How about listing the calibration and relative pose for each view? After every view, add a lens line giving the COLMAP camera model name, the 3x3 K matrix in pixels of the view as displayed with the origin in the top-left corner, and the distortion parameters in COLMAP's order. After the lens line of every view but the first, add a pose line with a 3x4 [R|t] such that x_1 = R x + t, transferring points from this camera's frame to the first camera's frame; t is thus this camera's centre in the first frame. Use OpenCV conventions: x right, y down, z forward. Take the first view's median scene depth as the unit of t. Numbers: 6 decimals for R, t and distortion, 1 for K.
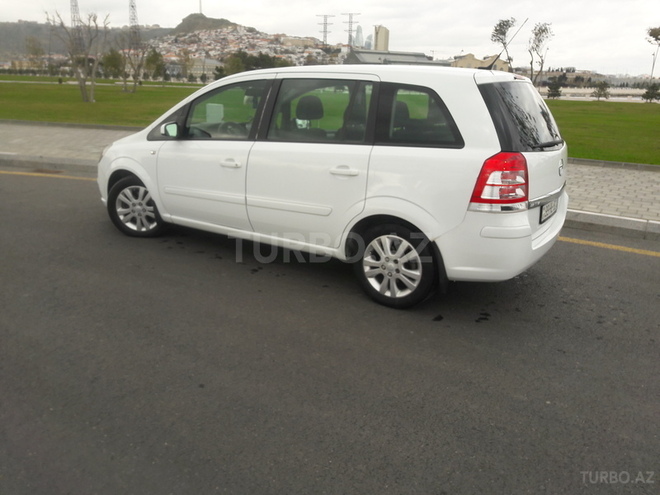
lens RADIAL K [[534.2, 0, 328.3], [0, 534.2, 250.3], [0, 0, 1]] dist [0.055619, -0.092559]
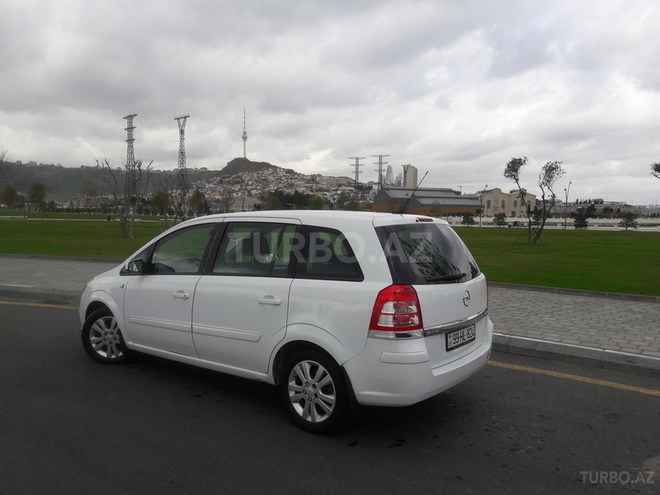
lens RADIAL K [[534.2, 0, 328.6], [0, 534.2, 247.0], [0, 0, 1]] dist [0.055619, -0.092559]
pose [[0.997987, -0.009494, -0.062701, 0.173249], [-0.006064, 0.969912, -0.243382, 0.009067], [0.063125, 0.243272, 0.967902, -0.071251]]
